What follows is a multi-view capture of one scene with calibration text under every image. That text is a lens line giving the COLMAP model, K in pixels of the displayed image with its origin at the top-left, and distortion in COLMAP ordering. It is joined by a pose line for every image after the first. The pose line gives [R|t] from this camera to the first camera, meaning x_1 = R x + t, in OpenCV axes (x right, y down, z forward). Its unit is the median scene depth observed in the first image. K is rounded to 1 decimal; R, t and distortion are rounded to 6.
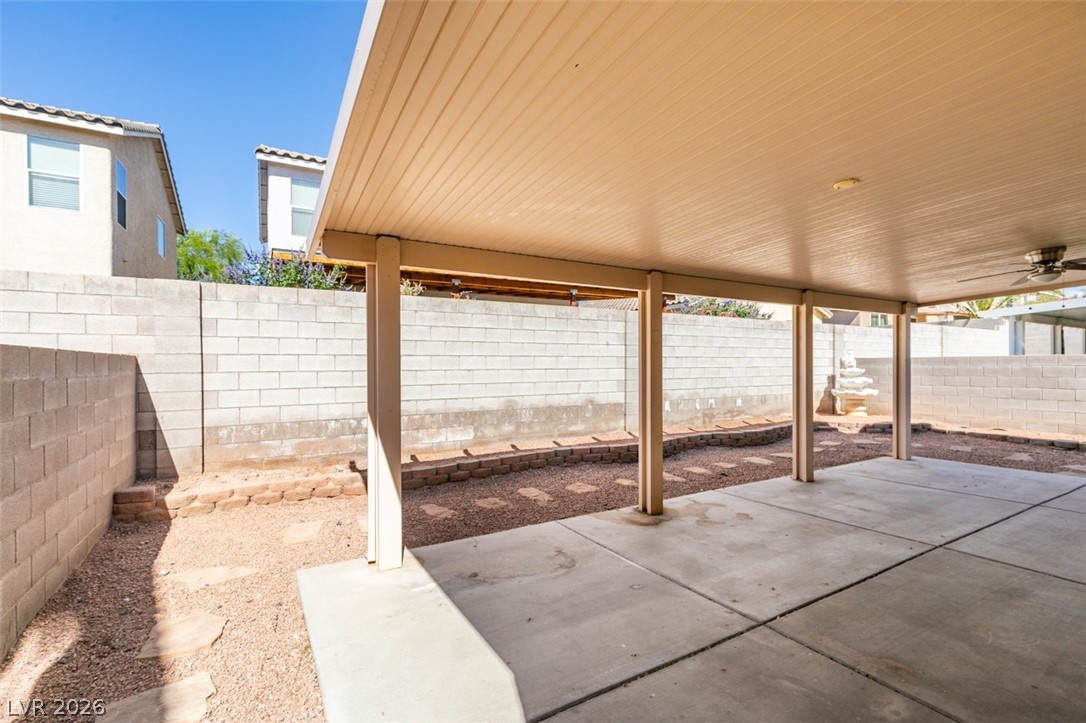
lens RADIAL K [[483.3, 0, 541.6], [0, 483.3, 369.9], [0, 0, 1]] dist [-0.001709, -0.000431]
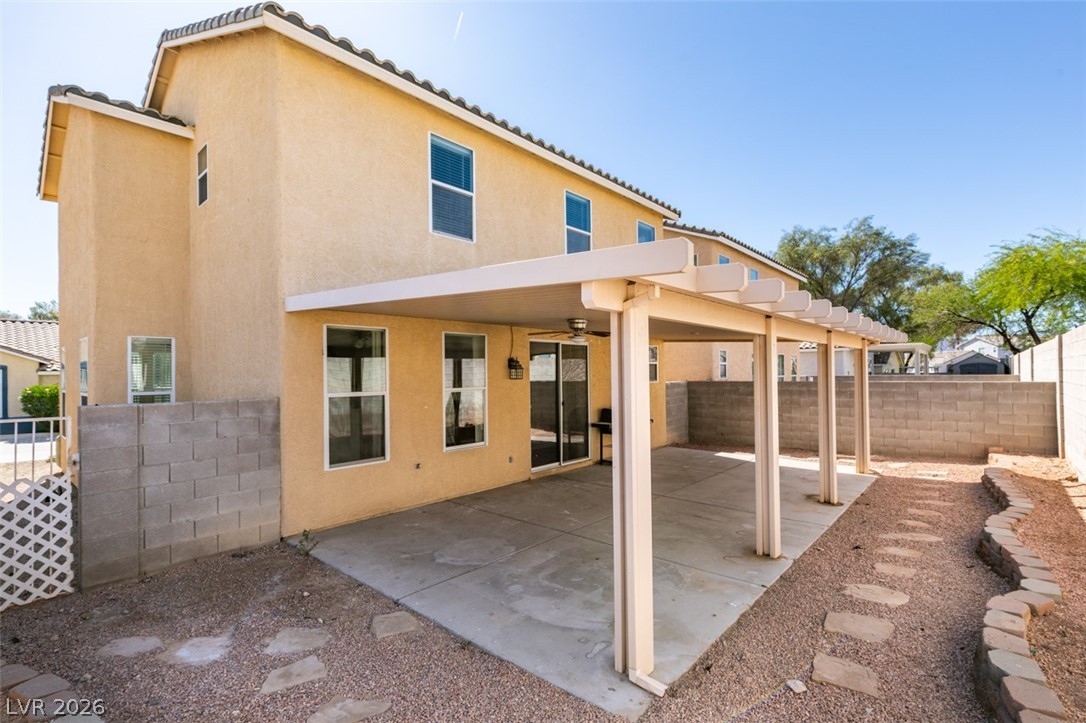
lens RADIAL K [[500.9, 0, 542.8], [0, 500.9, 363.6], [0, 0, 1]] dist [0.001242, -0.006796]
pose [[-0.945639, 0.009733, -0.325073, 0.960497], [0.010865, 0.999940, -0.001667, -0.073422], [0.325037, -0.005108, -0.945688, 1.376065]]
